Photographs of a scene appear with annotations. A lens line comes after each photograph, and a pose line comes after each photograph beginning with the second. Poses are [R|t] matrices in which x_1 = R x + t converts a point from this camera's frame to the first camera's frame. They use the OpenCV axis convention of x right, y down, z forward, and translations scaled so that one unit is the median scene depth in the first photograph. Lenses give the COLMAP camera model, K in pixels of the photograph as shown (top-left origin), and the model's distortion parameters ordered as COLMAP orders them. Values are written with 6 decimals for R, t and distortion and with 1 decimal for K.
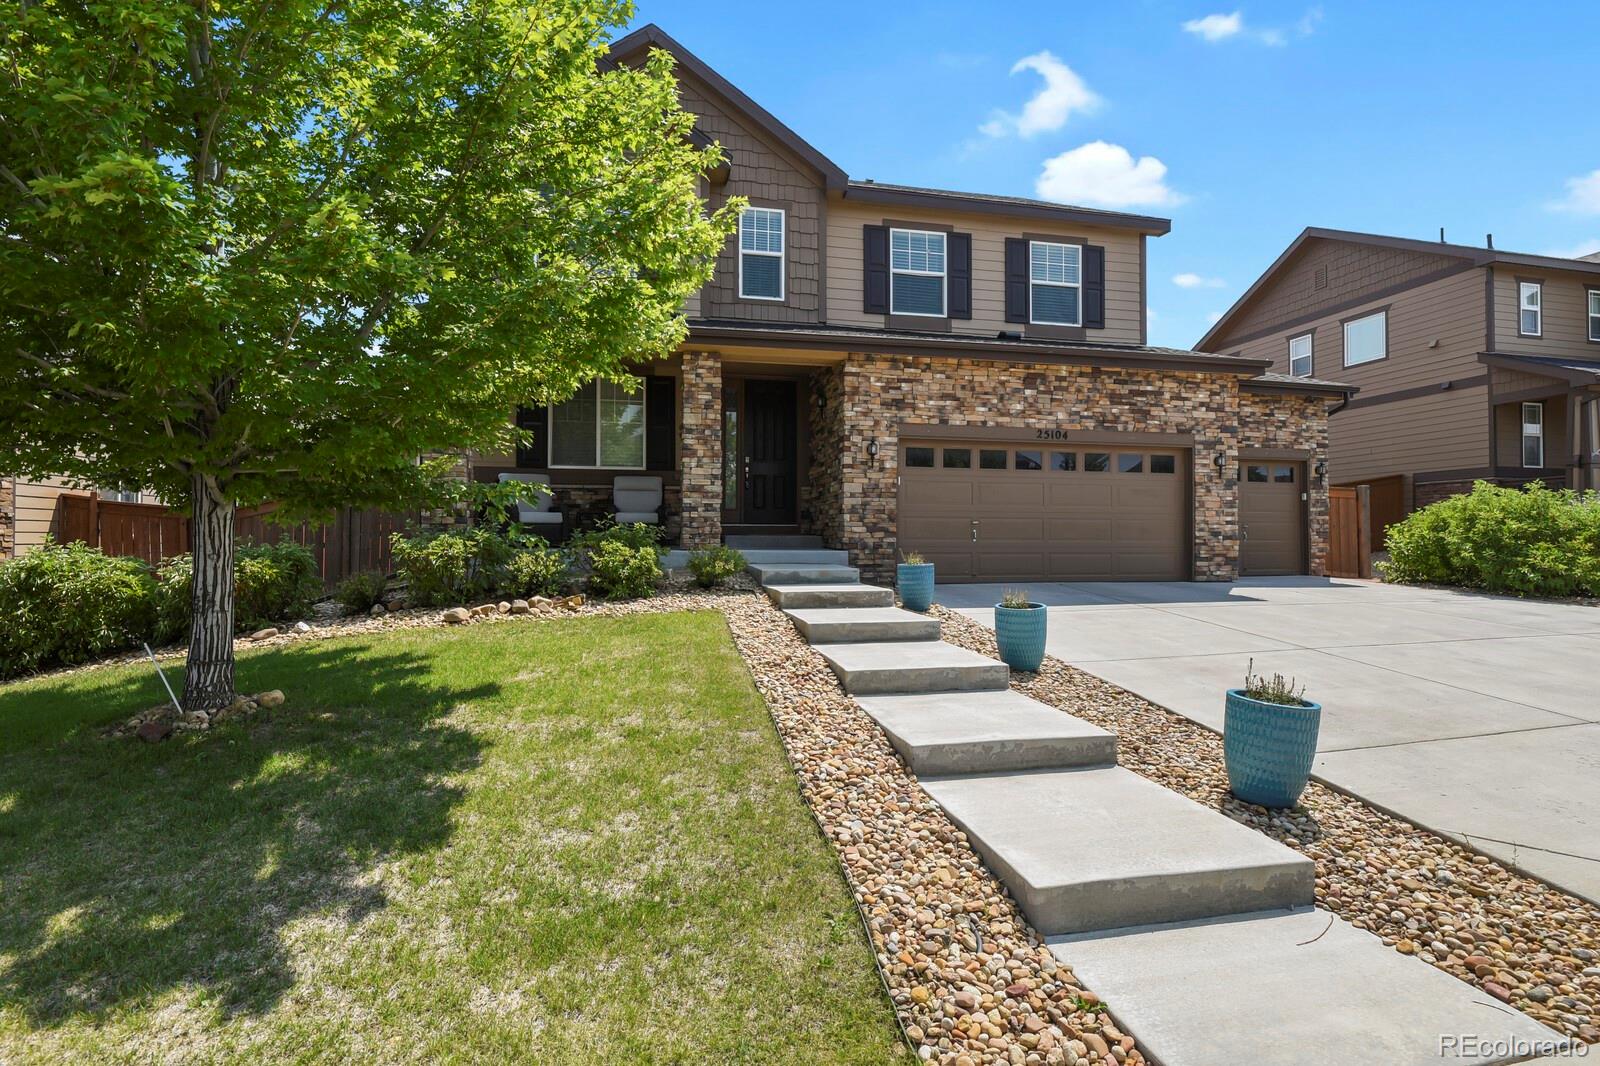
lens RADIAL K [[779.1, 0, 811.1], [0, 779.1, 531.6], [0, 0, 1]] dist [-0.010146, -0.004014]
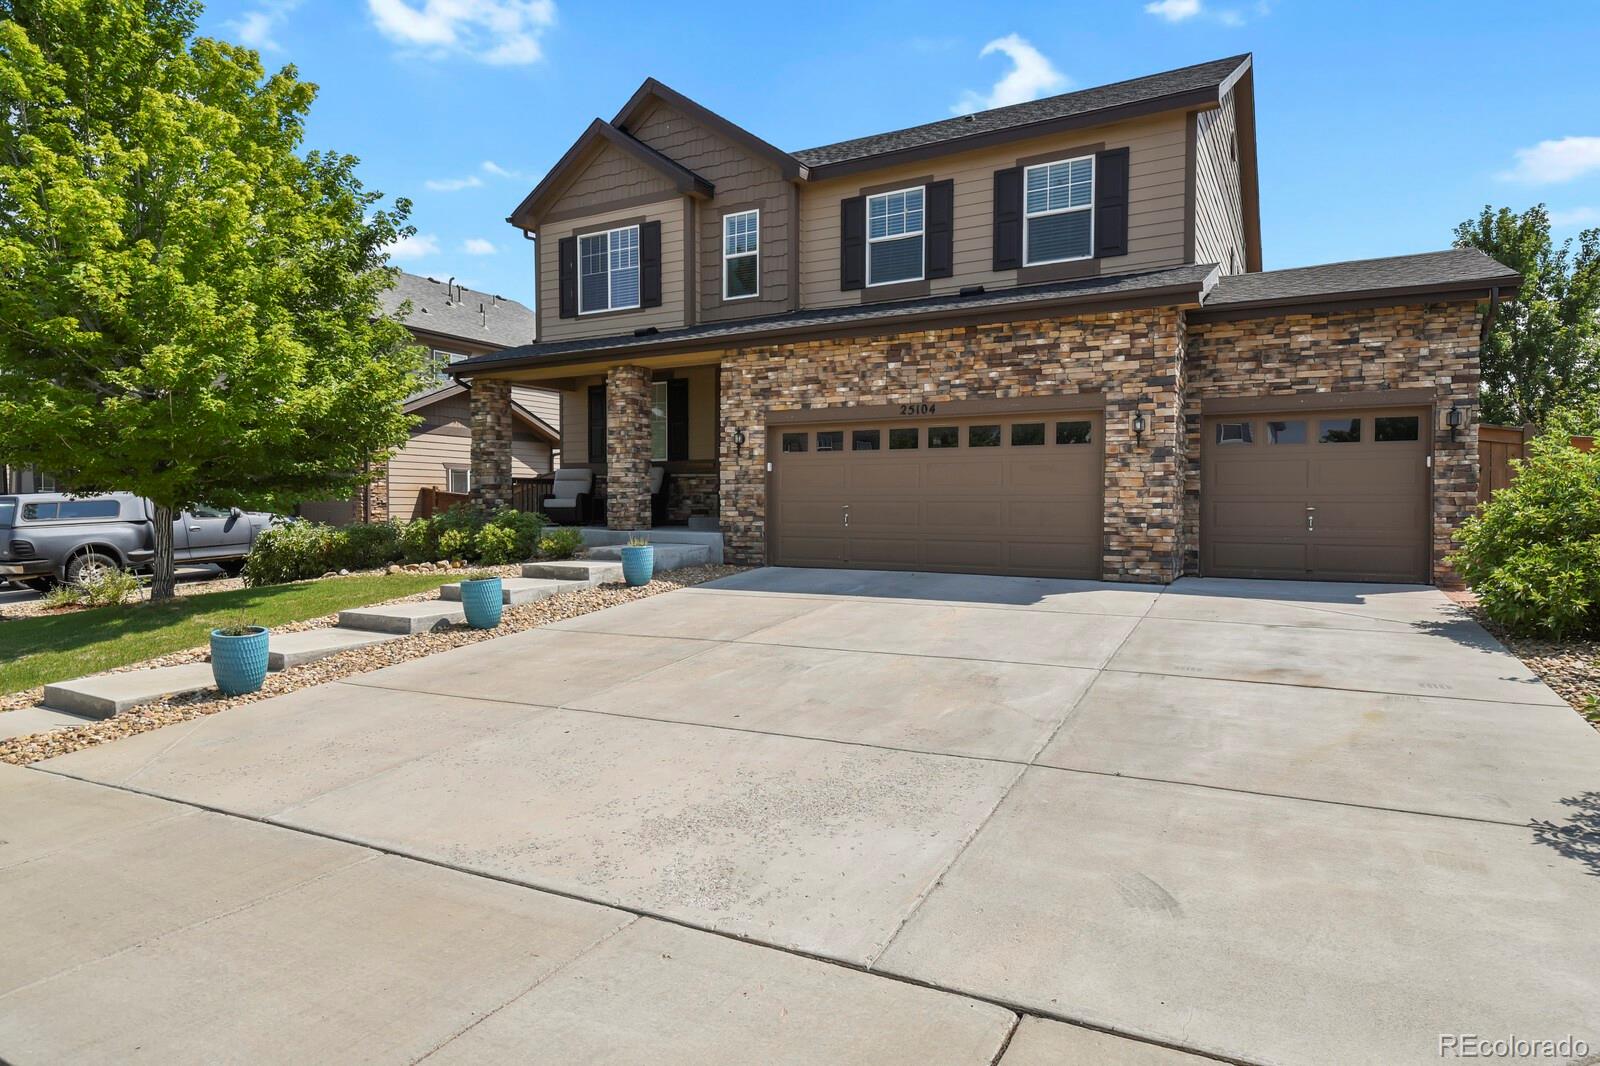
lens RADIAL K [[909.4, 0, 802.0], [0, 909.4, 532.1], [0, 0, 1]] dist [0.004498, 0.000029]
pose [[0.744535, 0.019430, -0.667301, 0.906714], [0.004821, 0.999394, 0.034478, -0.018750], [0.667566, -0.028887, 0.743990, 0.116154]]
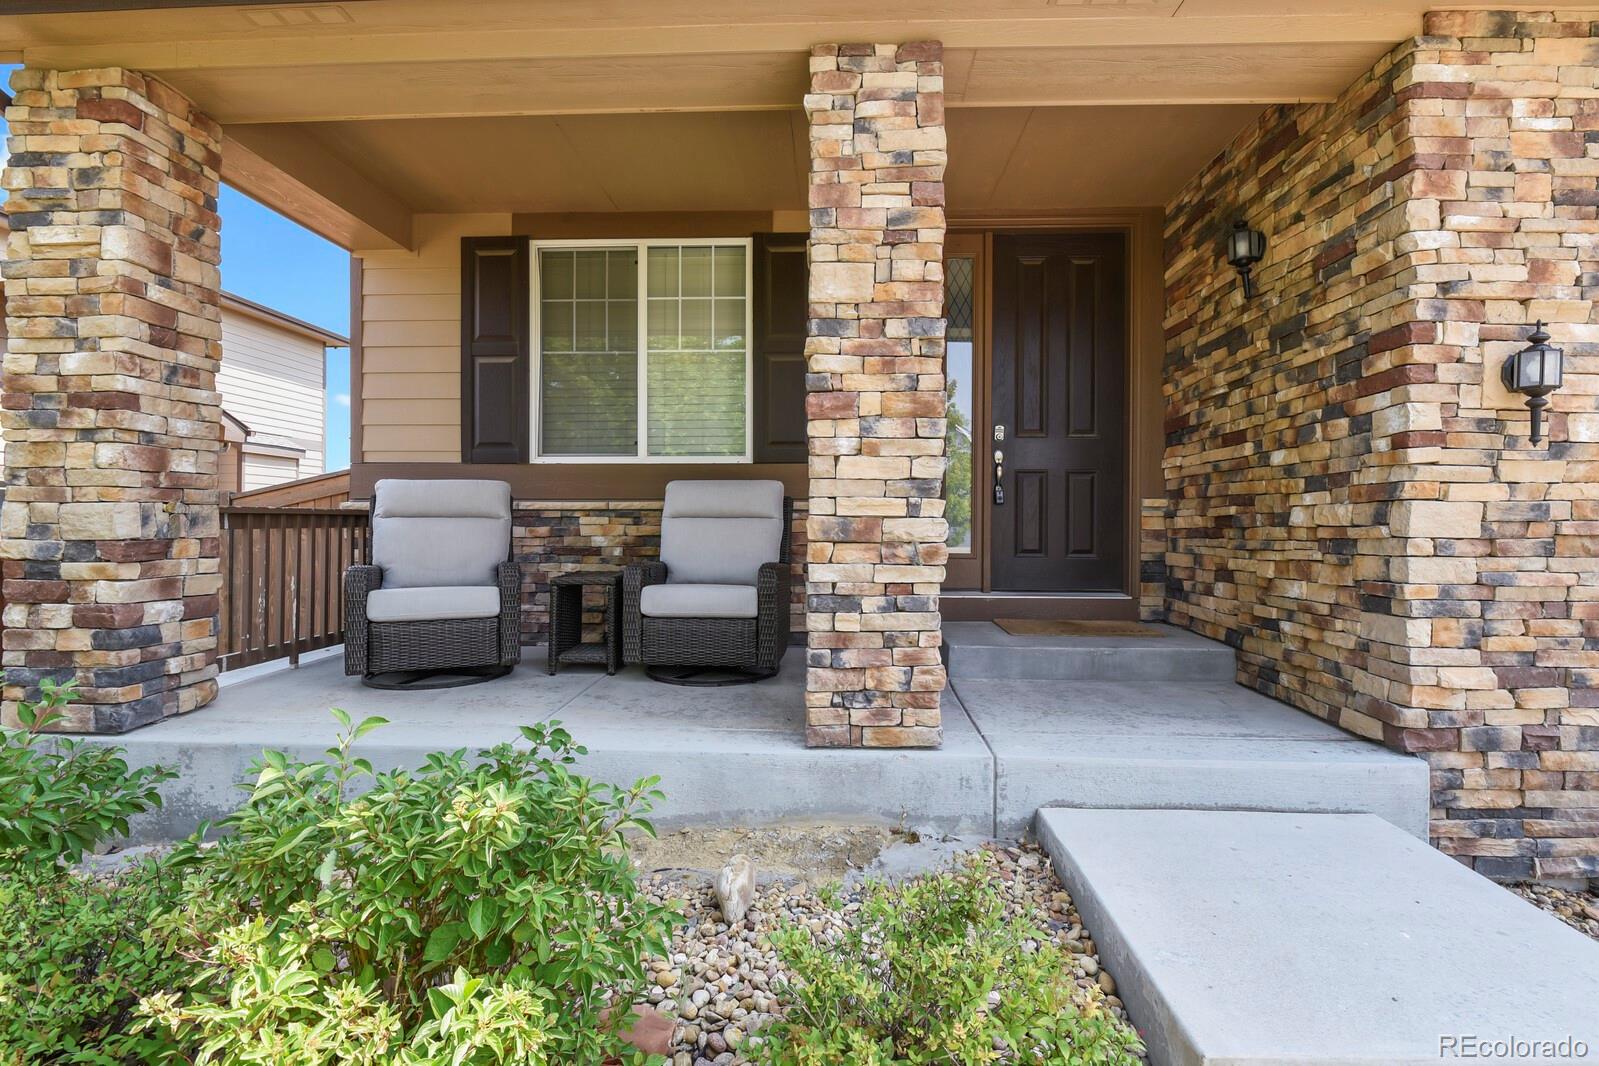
lens RADIAL K [[778.6, 0, 806.6], [0, 778.6, 530.1], [0, 0, 1]] dist [-0.010146, -0.004014]
pose [[0.966112, 0.003625, -0.258097, -0.081391], [0.000653, 0.999864, 0.016487, -0.053154], [0.258122, -0.016097, 0.965978, 0.641185]]
